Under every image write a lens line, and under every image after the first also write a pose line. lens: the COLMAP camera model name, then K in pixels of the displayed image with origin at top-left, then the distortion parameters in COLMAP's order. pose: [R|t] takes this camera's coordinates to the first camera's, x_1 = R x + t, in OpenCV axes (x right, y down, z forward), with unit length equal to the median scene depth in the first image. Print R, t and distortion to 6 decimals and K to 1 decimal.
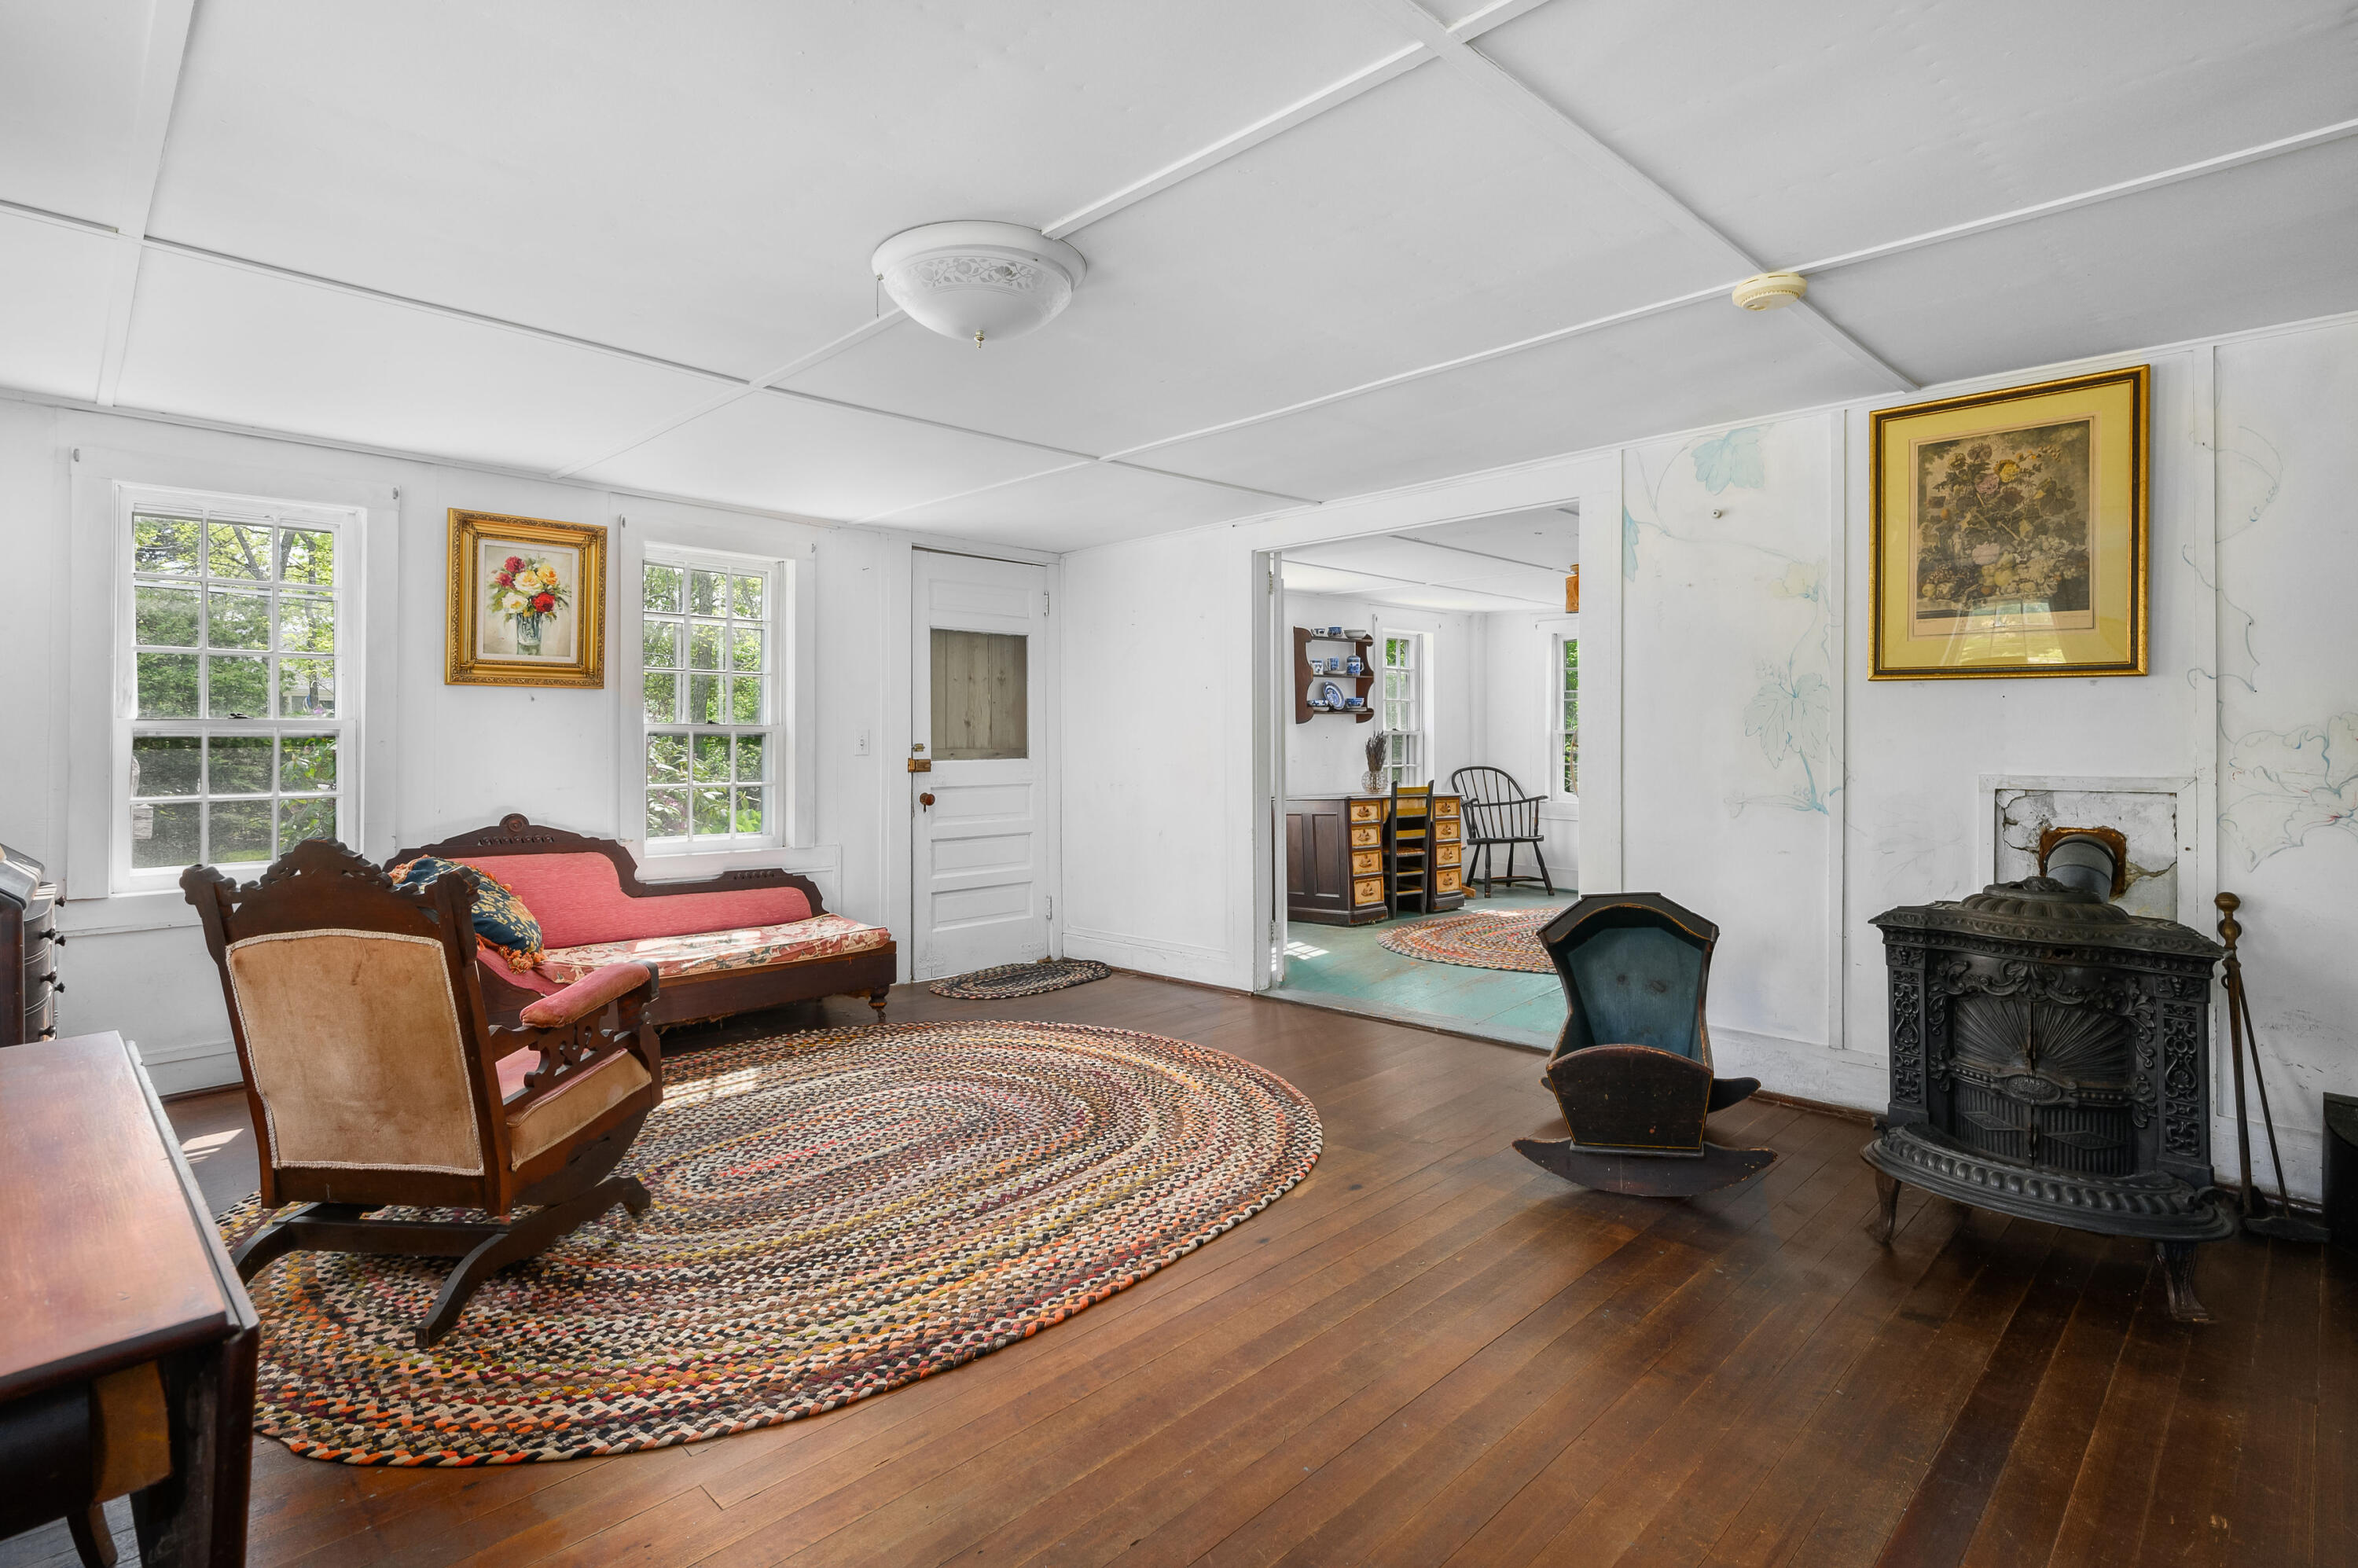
lens RADIAL K [[1146.1, 0, 1187.1], [0, 1146.1, 725.6], [0, 0, 1]] dist [0.000643, 0.000111]
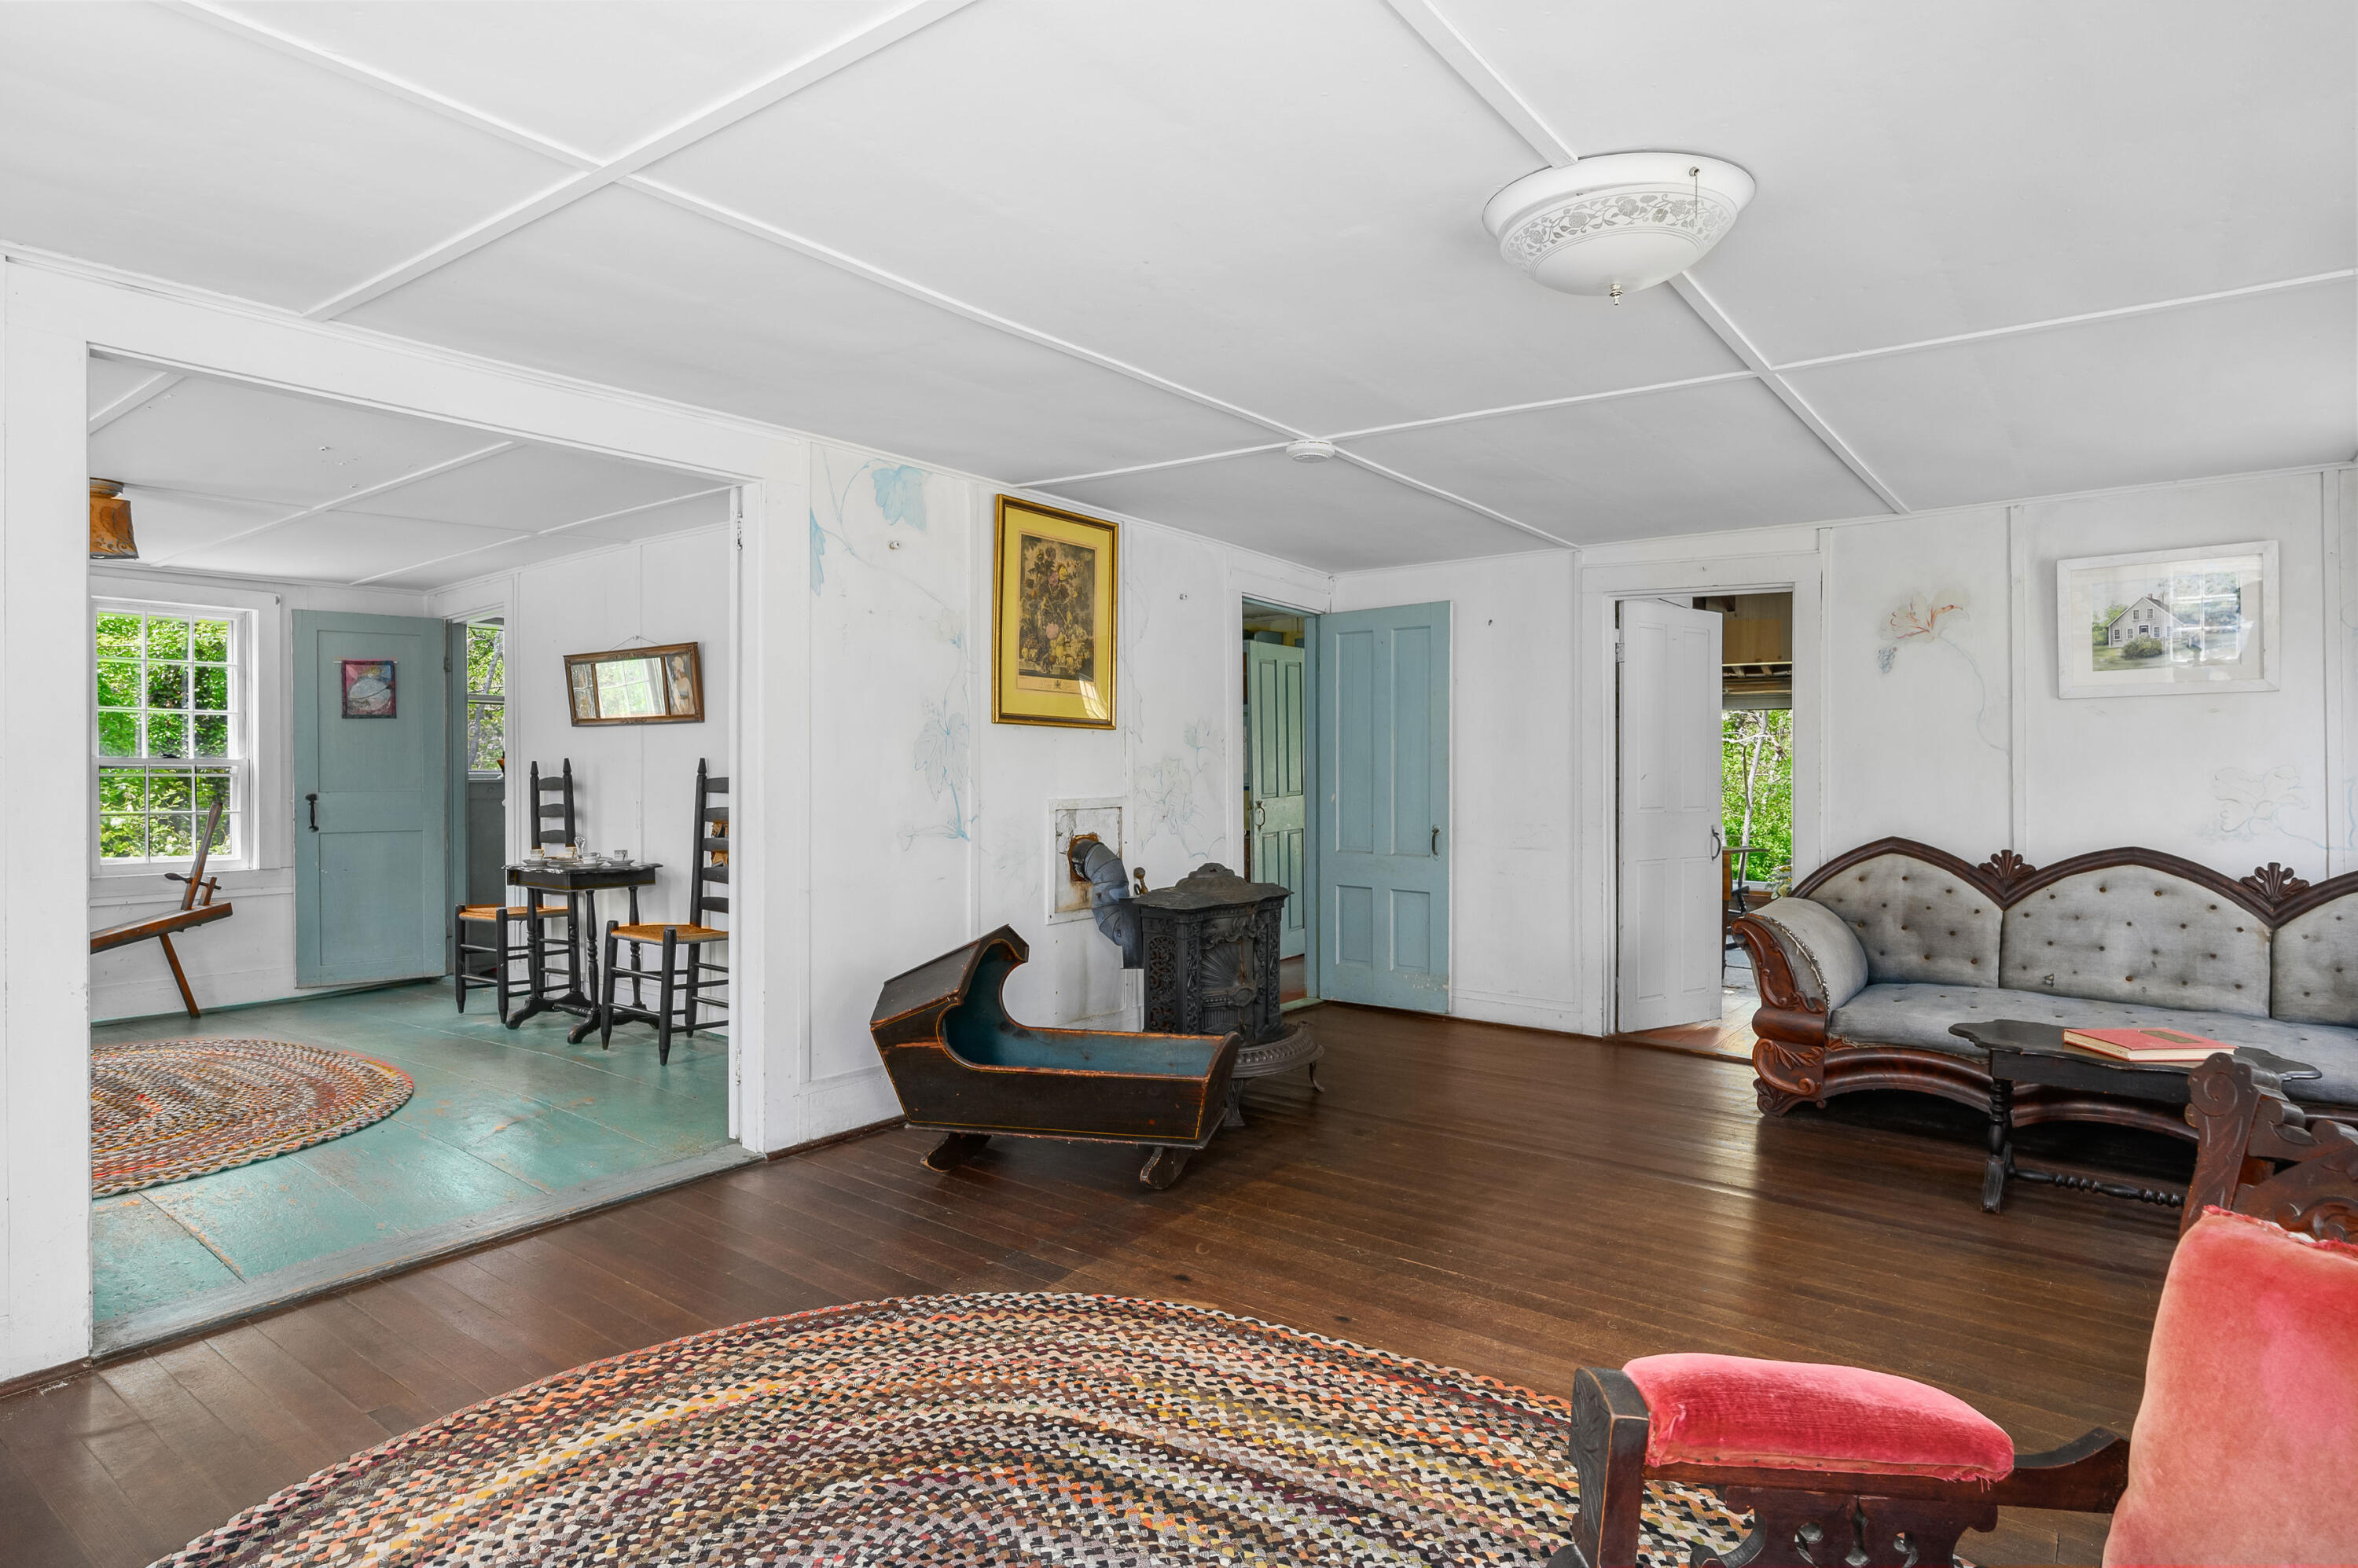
lens RADIAL K [[1284.8, 0, 1171.2], [0, 1284.8, 776.4], [0, 0, 1]] dist [-0.004683, -0.000210]
pose [[-0.141015, -0.007318, 0.989980, -0.656322], [-0.011080, 0.999922, 0.005814, 0.005307], [-0.989945, -0.010149, -0.141085, 0.903455]]
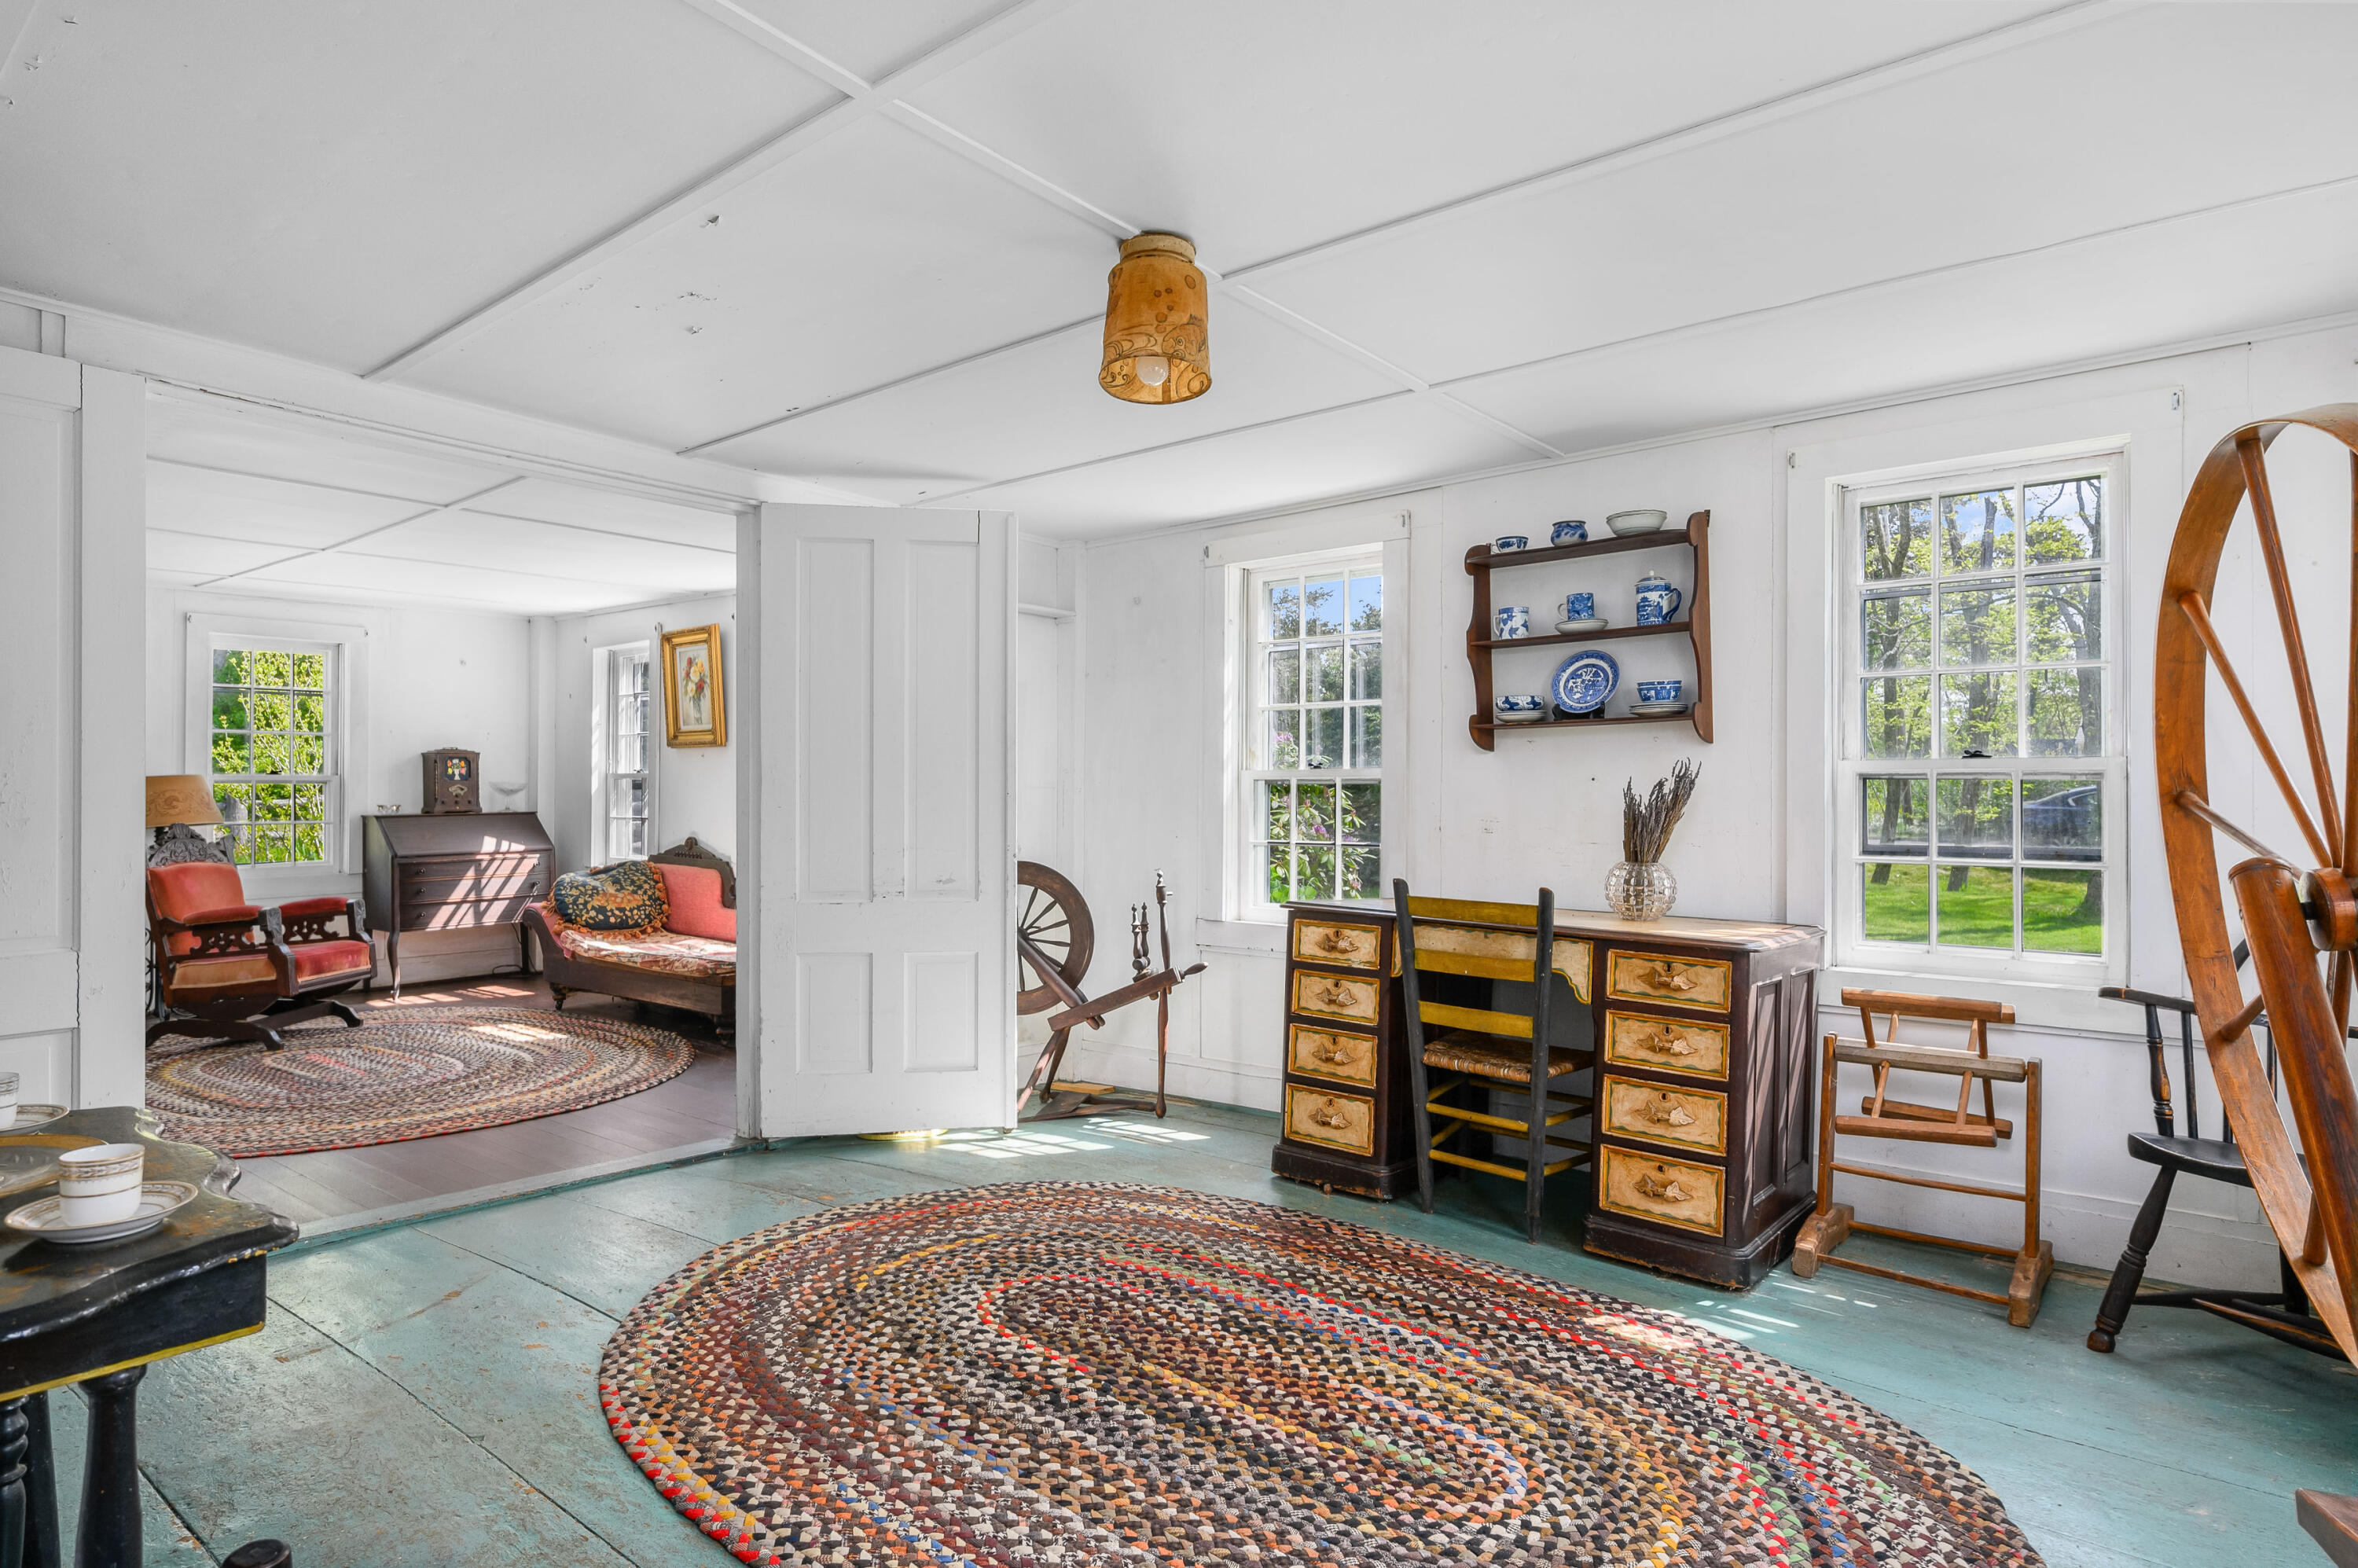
lens RADIAL K [[1284.8, 0, 1187.5], [0, 1284.8, 796.3], [0, 0, 1]] dist [-0.004683, -0.000210]
pose [[0.109987, 0.001617, -0.993932, 1.213980], [0.005464, 0.999983, 0.002232, 0.029682], [0.993918, -0.005677, 0.109977, 1.633263]]
